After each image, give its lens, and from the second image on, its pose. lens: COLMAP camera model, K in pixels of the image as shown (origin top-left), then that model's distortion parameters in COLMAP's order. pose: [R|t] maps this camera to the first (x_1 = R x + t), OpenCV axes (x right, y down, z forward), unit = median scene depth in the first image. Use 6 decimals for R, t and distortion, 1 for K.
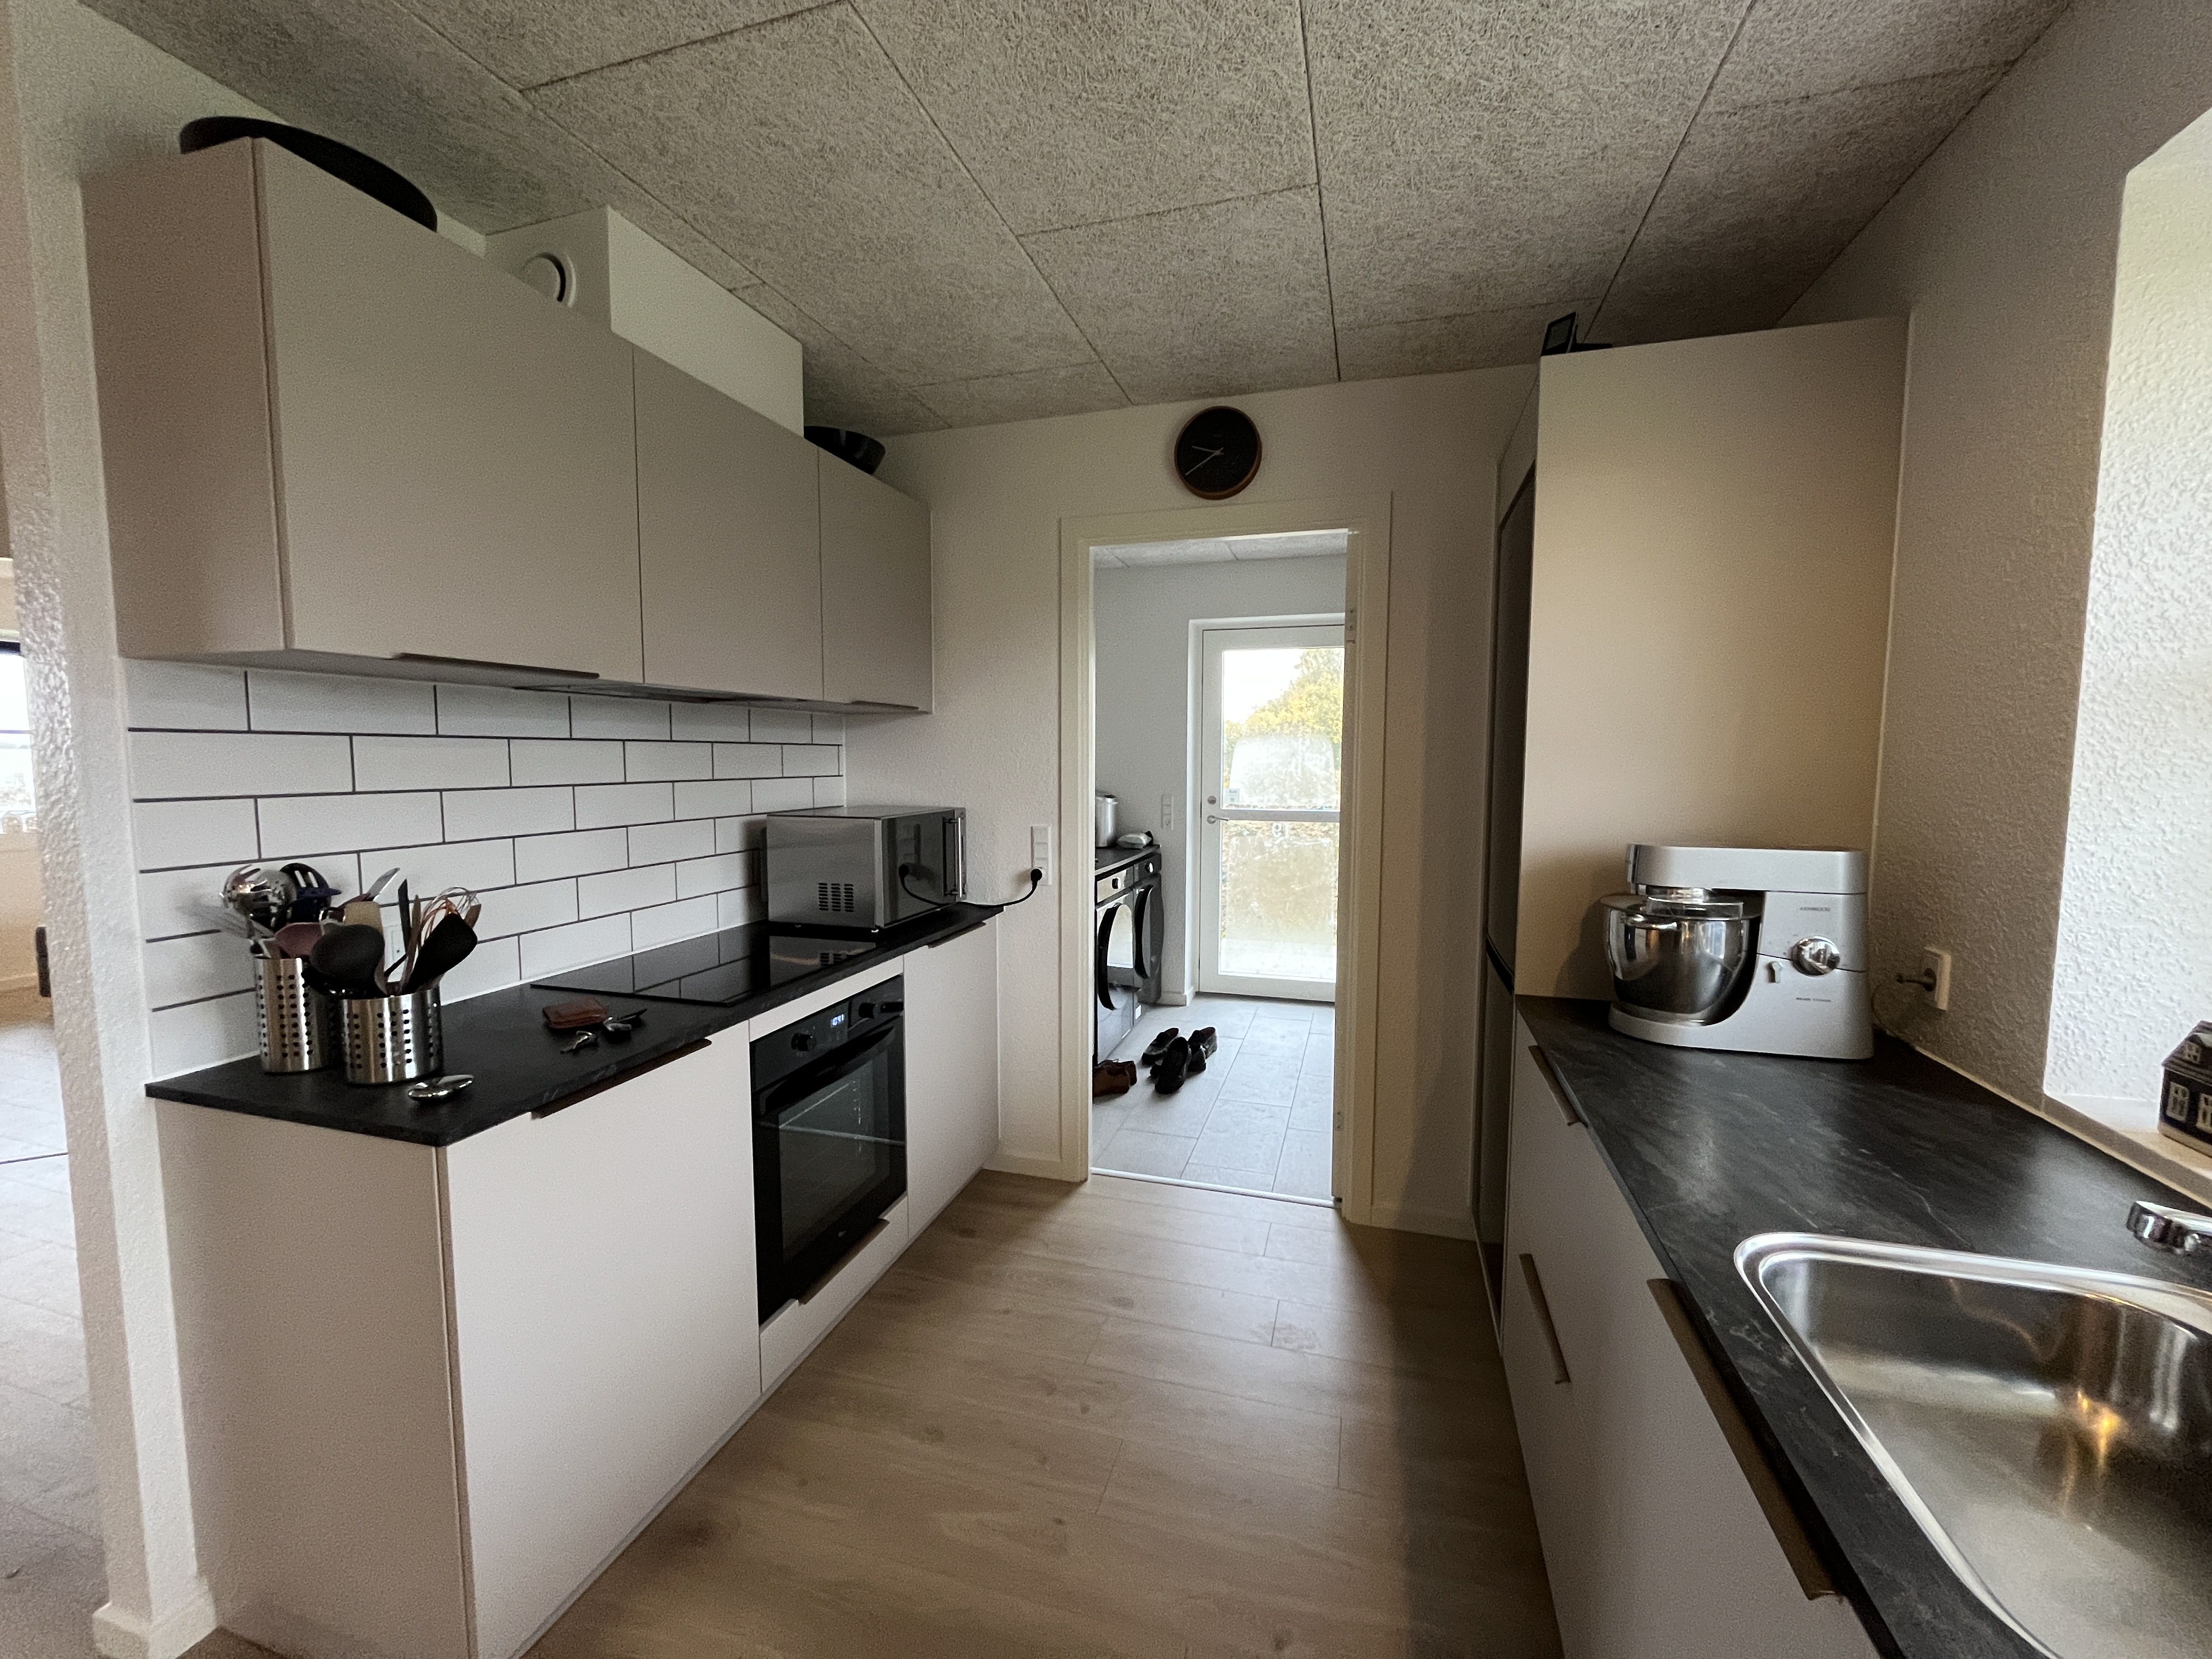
lens RADIAL K [[891.9, 0, 1109.5], [0, 891.9, 825.1], [0, 0, 1]] dist [-0.007006, 0.000880]
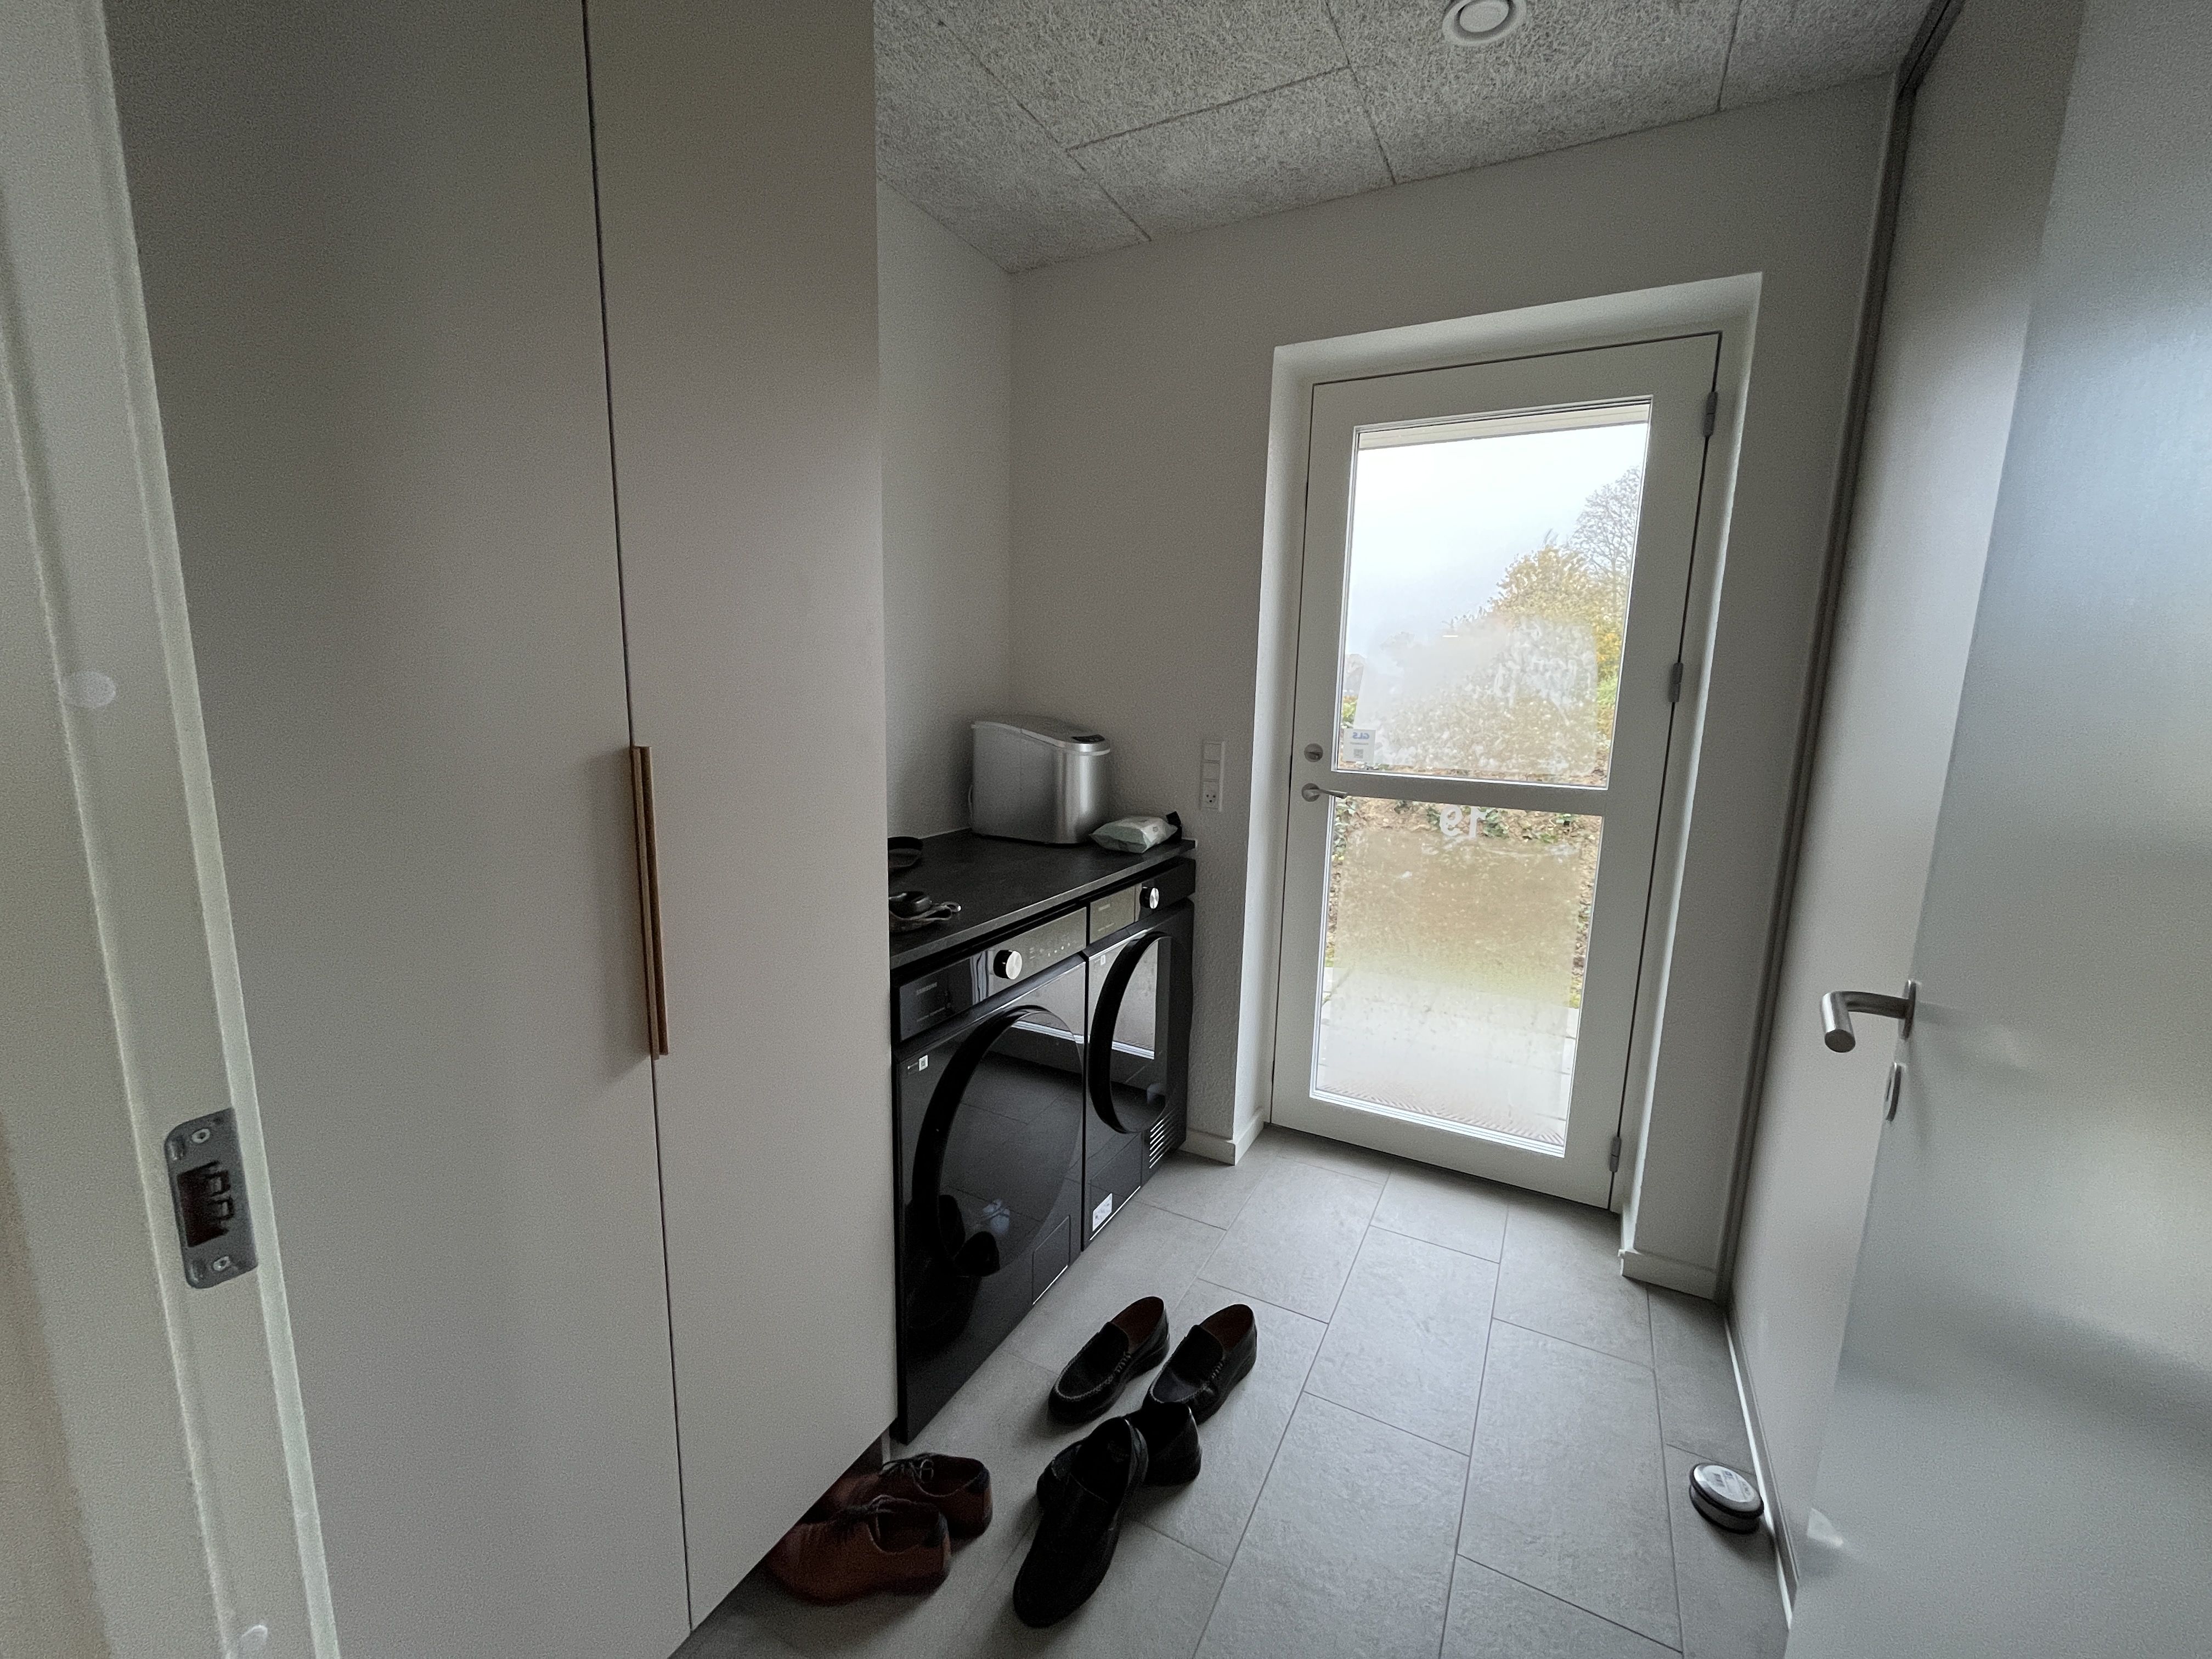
lens RADIAL K [[891.9, 0, 1116.0], [0, 891.9, 834.2], [0, 0, 1]] dist [-0.007006, 0.000880]
pose [[0.981353, 0.050906, -0.185349, 0.104329], [-0.034609, 0.995329, 0.090126, -0.024471], [0.189071, -0.082031, 0.978531, 0.518003]]
